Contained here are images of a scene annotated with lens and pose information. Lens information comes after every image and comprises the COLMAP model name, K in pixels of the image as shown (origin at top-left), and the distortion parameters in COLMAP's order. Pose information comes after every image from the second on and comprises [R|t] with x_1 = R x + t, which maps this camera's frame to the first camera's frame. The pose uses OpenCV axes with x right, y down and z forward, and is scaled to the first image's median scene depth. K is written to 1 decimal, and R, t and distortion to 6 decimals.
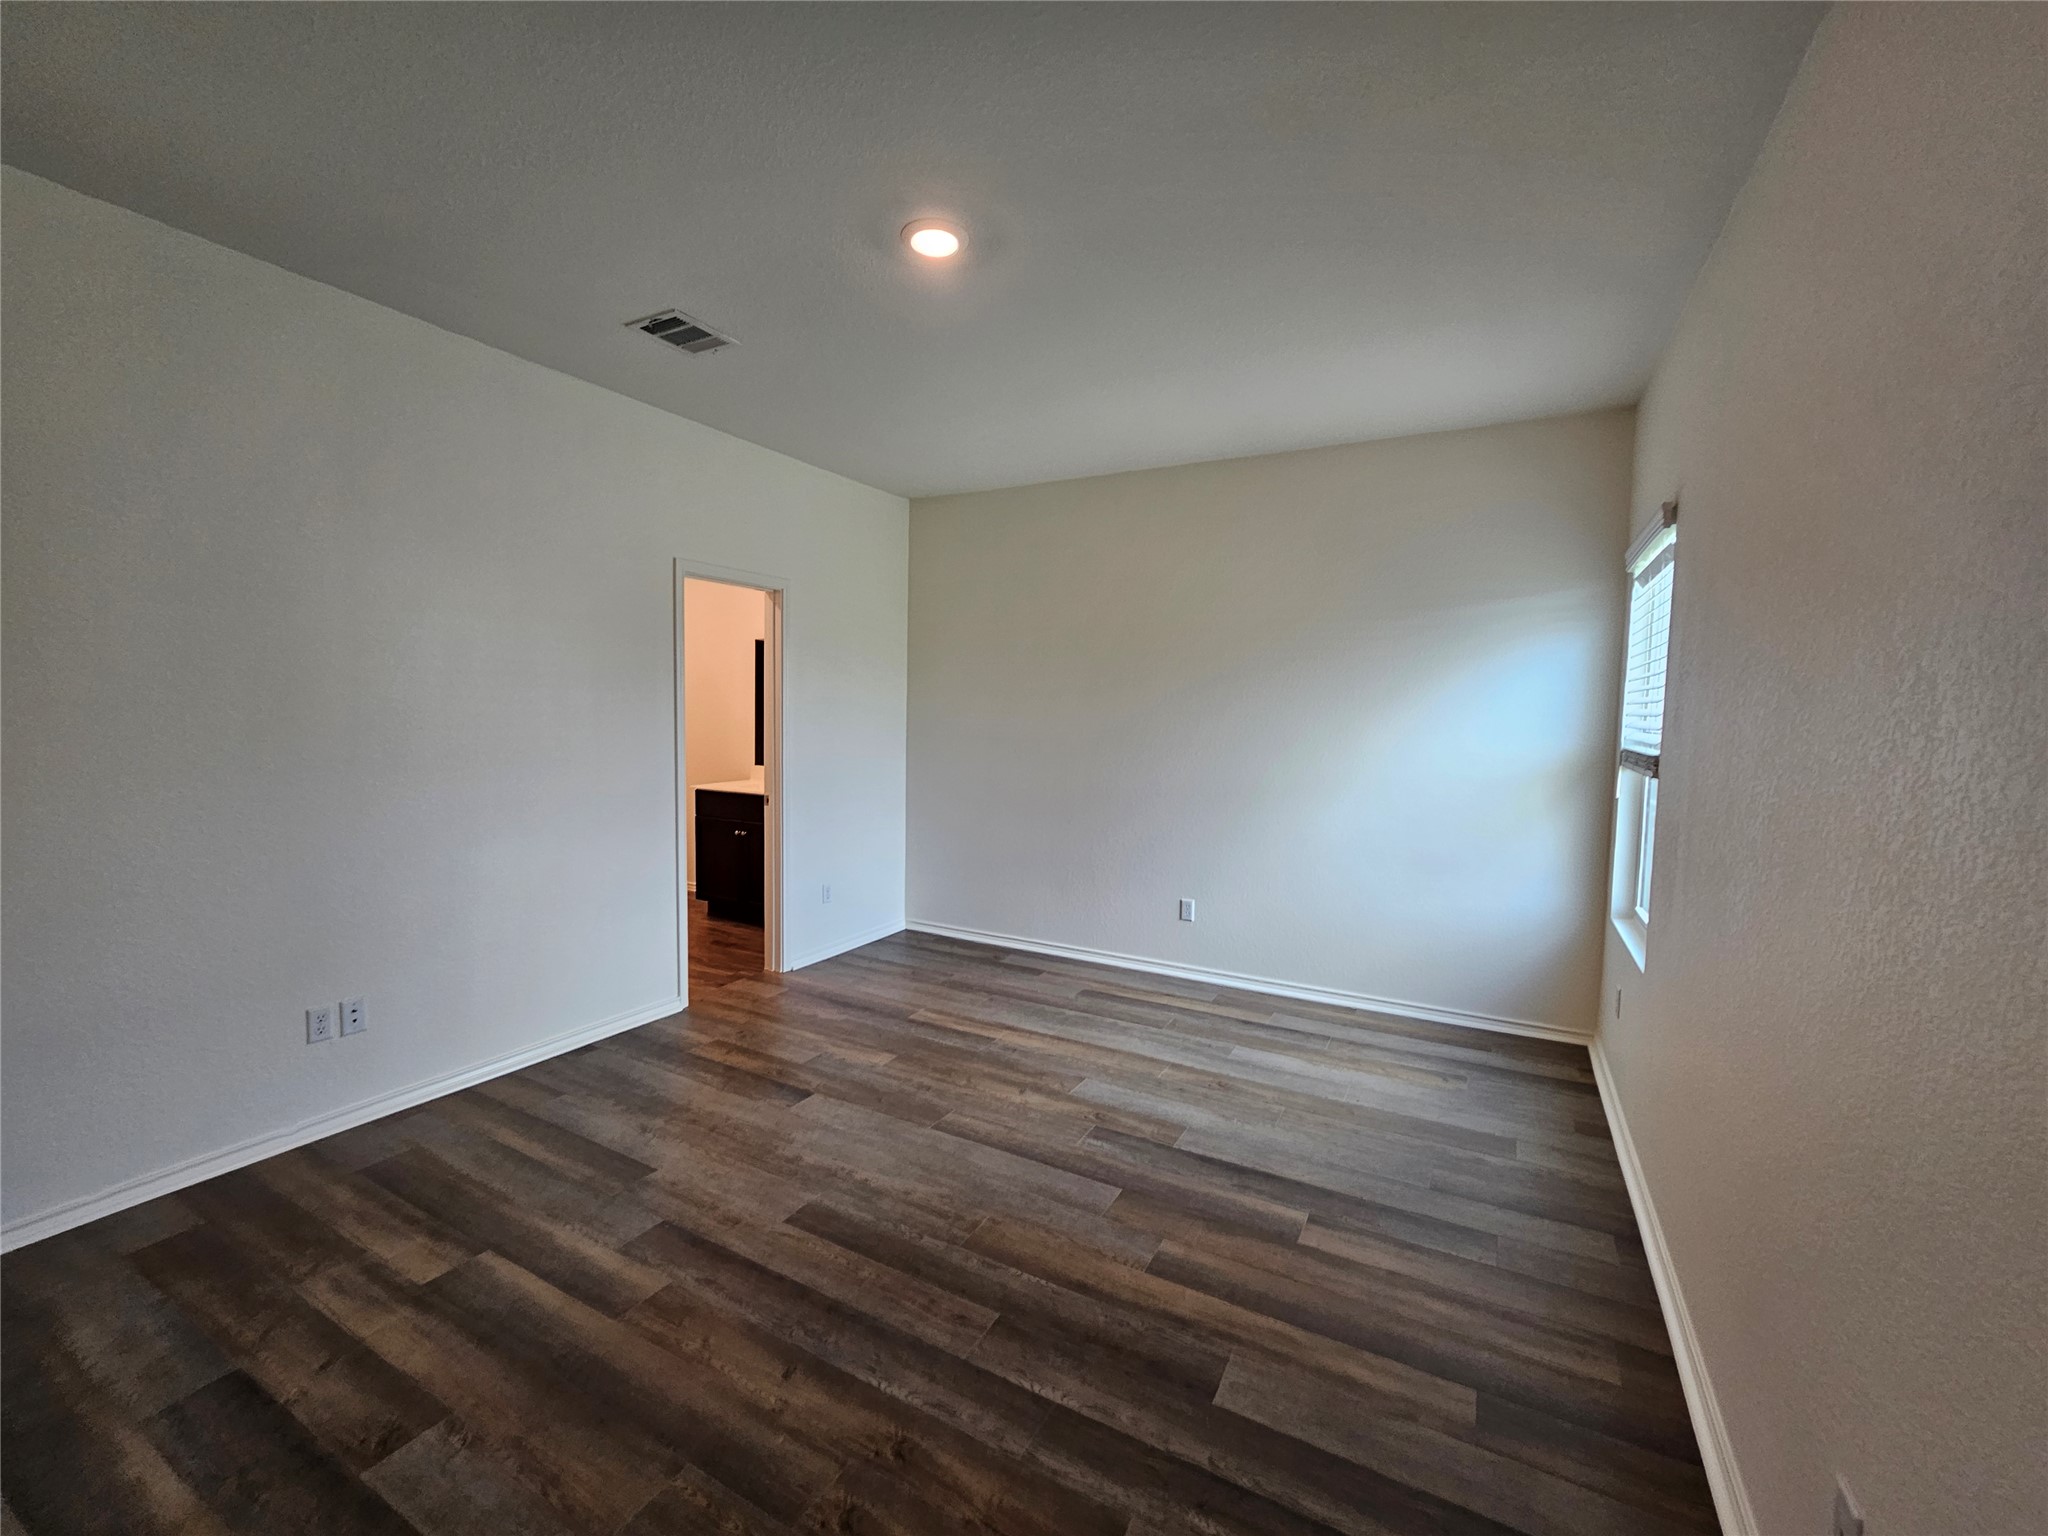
lens RADIAL K [[847.5, 0, 1024.0], [0, 847.5, 761.8], [0, 0, 1]] dist [-0.006095, 0.002180]
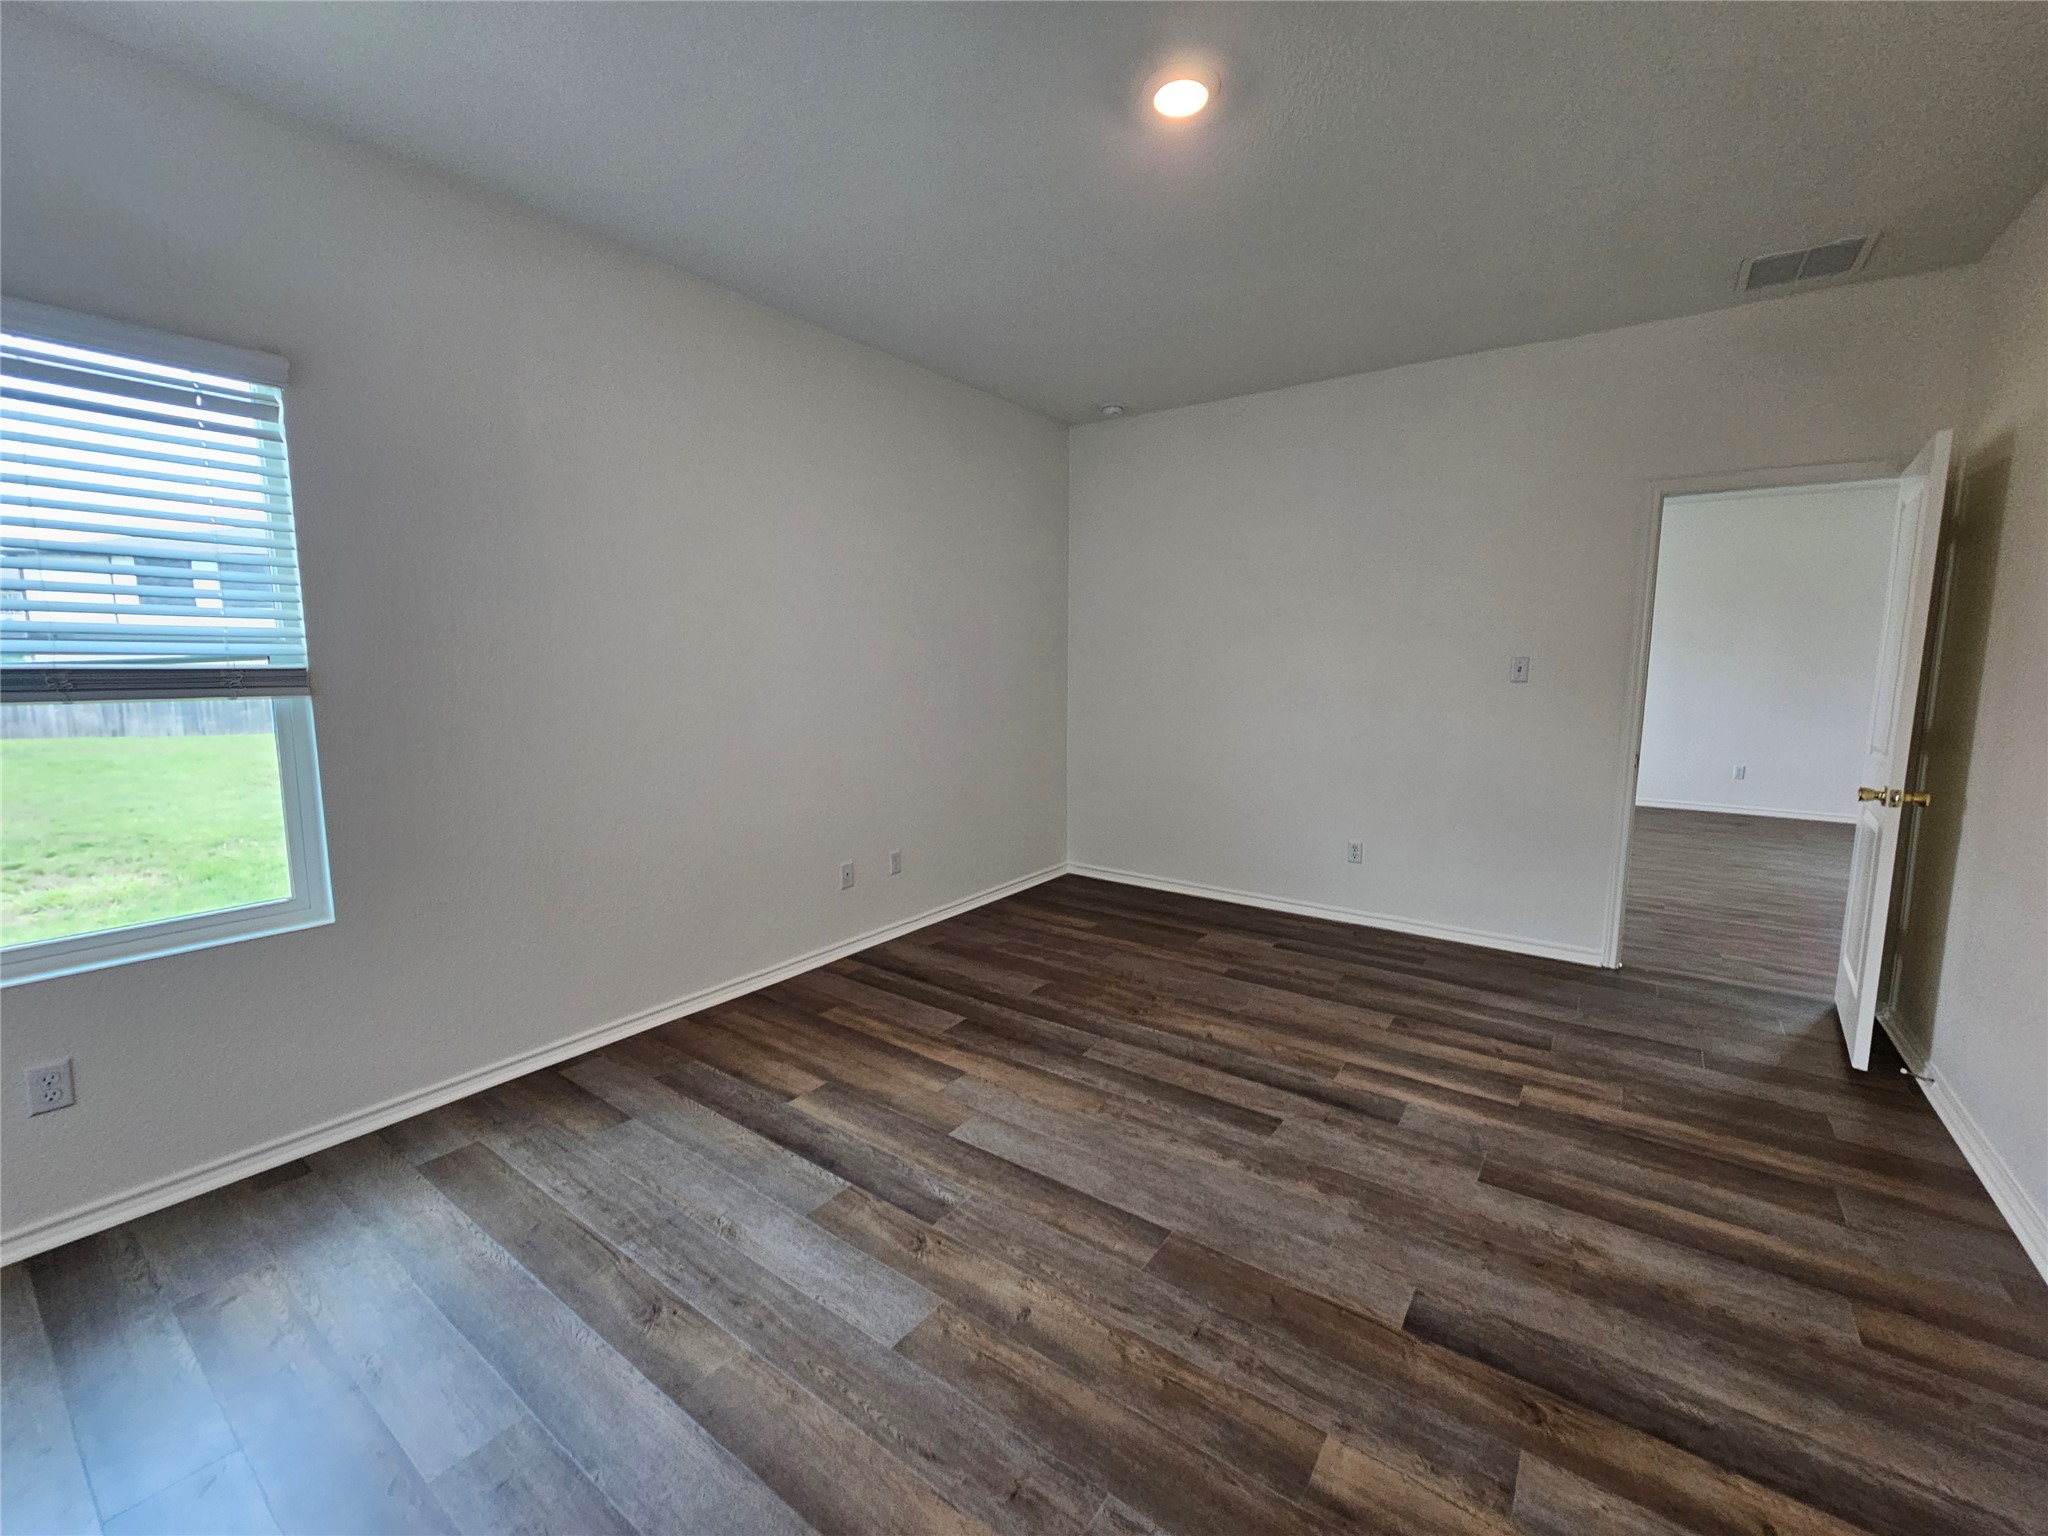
lens RADIAL K [[847.5, 0, 1021.1], [0, 847.5, 770.5], [0, 0, 1]] dist [-0.006095, 0.002180]
pose [[-0.991394, -0.038019, 0.125271, -0.072585], [-0.013231, 0.981101, 0.193044, -0.085280], [-0.130243, 0.189726, -0.973160, 1.914536]]
